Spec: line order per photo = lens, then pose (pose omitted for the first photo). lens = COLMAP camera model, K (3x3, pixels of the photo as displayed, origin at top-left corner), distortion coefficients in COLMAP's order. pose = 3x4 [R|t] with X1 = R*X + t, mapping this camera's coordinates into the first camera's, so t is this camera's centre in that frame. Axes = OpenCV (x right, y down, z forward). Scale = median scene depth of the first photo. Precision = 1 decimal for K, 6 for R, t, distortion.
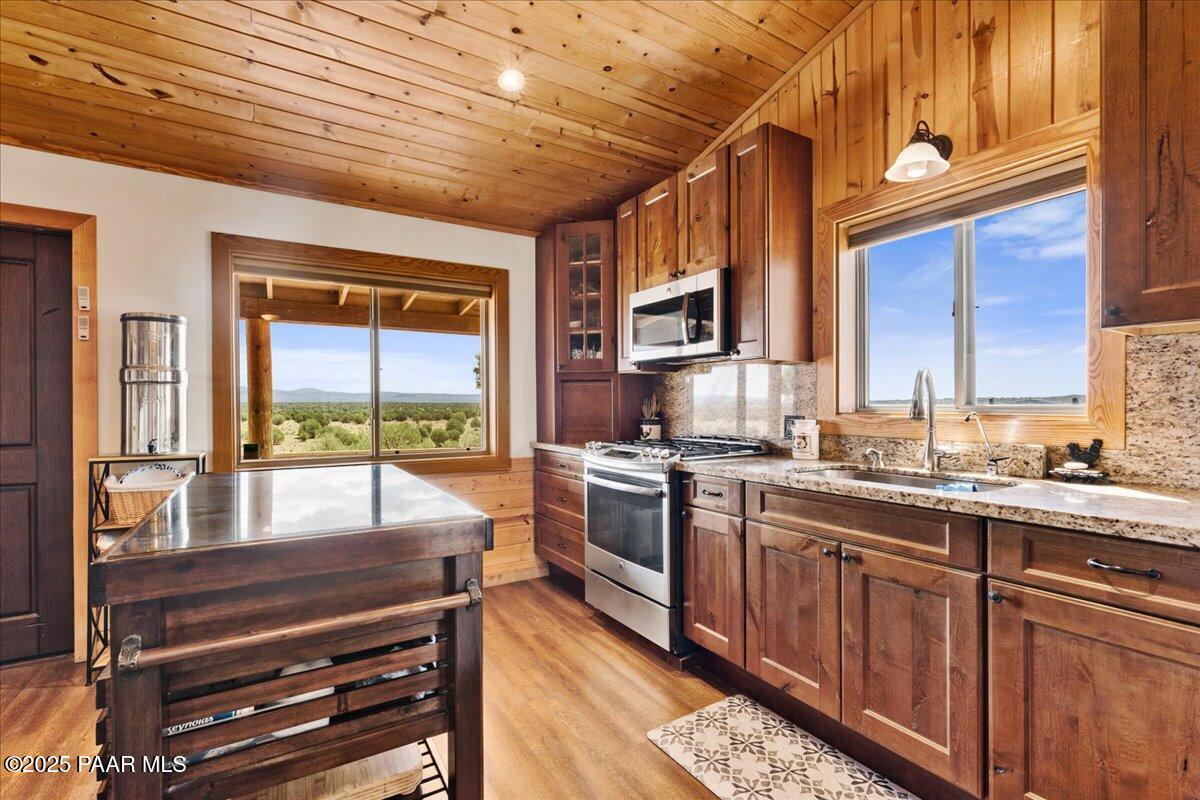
lens RADIAL K [[537.3, 0, 600.1], [0, 537.3, 405.2], [0, 0, 1]] dist [-0.006065, 0.001693]
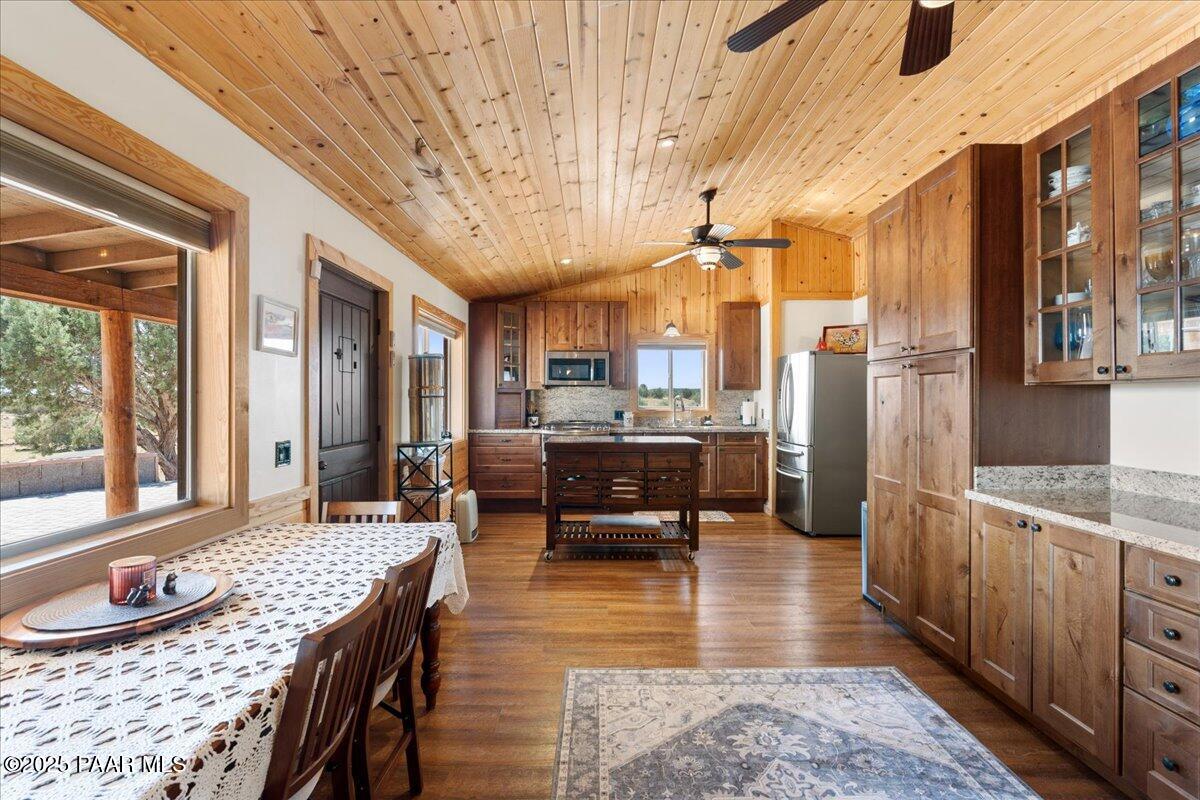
lens RADIAL K [[537.3, 0, 609.2], [0, 537.3, 399.6], [0, 0, 1]] dist [-0.006065, 0.001693]
pose [[0.502423, 0.001530, 0.864621, -2.211800], [0.003588, 0.999986, -0.003855, -0.029887], [-0.864615, 0.005039, 0.502411, -0.284267]]
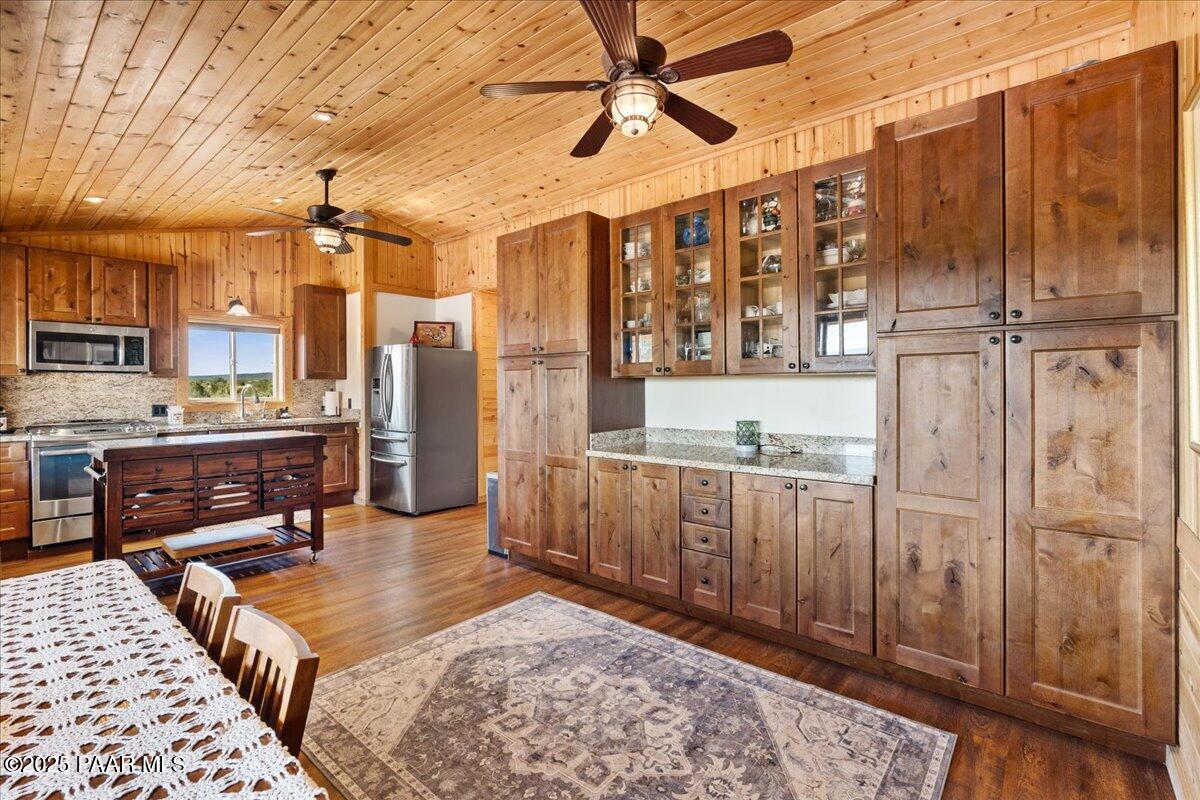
lens RADIAL K [[537.3, 0, 602.9], [0, 537.3, 388.5], [0, 0, 1]] dist [-0.006065, 0.001693]
pose [[-0.323628, 0.001923, 0.946182, -2.413160], [0.011853, 0.999928, 0.002022, -0.031155], [-0.946110, 0.011869, -0.323628, 0.107291]]
